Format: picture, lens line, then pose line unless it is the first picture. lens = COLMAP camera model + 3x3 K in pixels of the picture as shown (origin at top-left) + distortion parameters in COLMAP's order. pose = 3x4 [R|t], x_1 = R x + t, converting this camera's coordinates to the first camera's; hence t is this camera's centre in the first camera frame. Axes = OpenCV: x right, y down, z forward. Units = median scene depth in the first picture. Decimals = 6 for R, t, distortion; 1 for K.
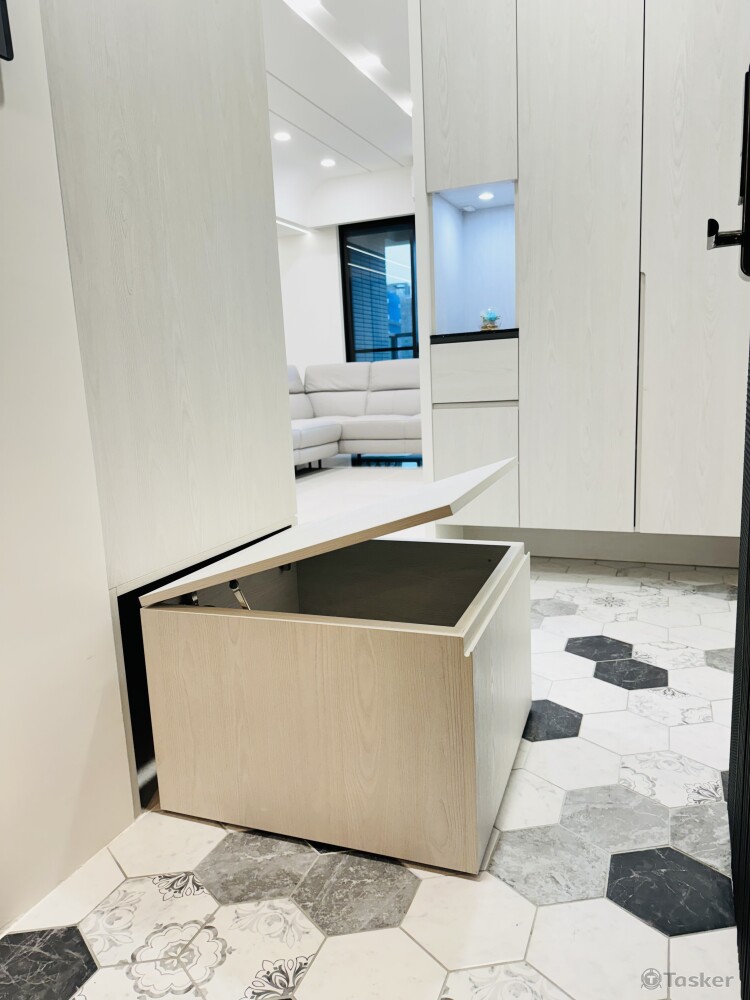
lens RADIAL K [[710.4, 0, 367.5], [0, 710.4, 501.6], [0, 0, 1]] dist [0.036716, -0.041522]
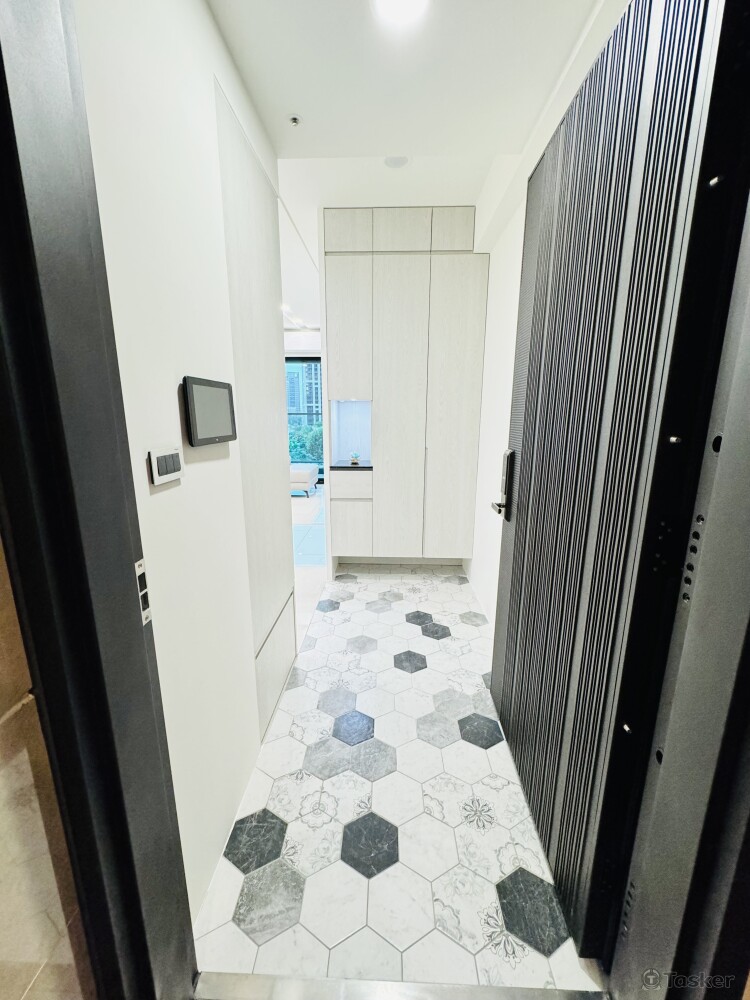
lens RADIAL K [[399.1, 0, 375.0], [0, 399.1, 500.0], [0, 0, 1]] dist [0.001038, 0.000060]
pose [[0.932580, -0.027124, 0.359943, -0.280546], [0.016388, 0.999326, 0.032848, -0.235791], [-0.360591, -0.024734, 0.932396, -0.162752]]
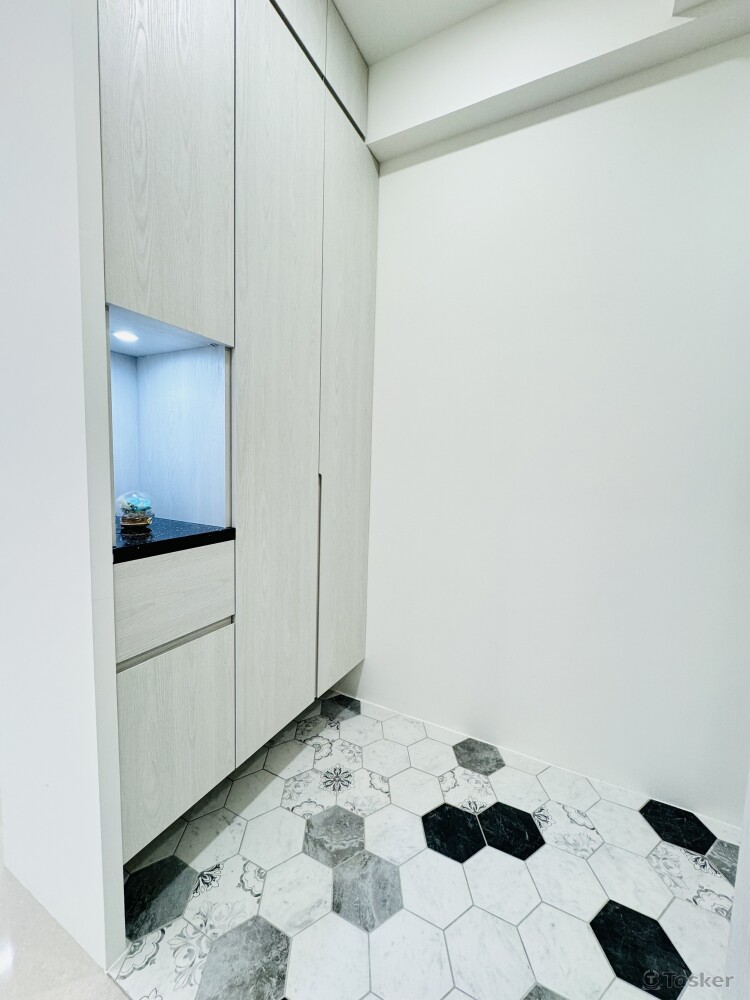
lens RADIAL K [[399.1, 0, 375.0], [0, 399.1, 500.0], [0, 0, 1]] dist [0.001038, 0.000060]
pose [[0.072821, -0.041471, 0.996482, -0.281153], [0.143349, 0.989196, 0.030692, -0.342749], [-0.986989, 0.140610, 0.077979, 1.039236]]
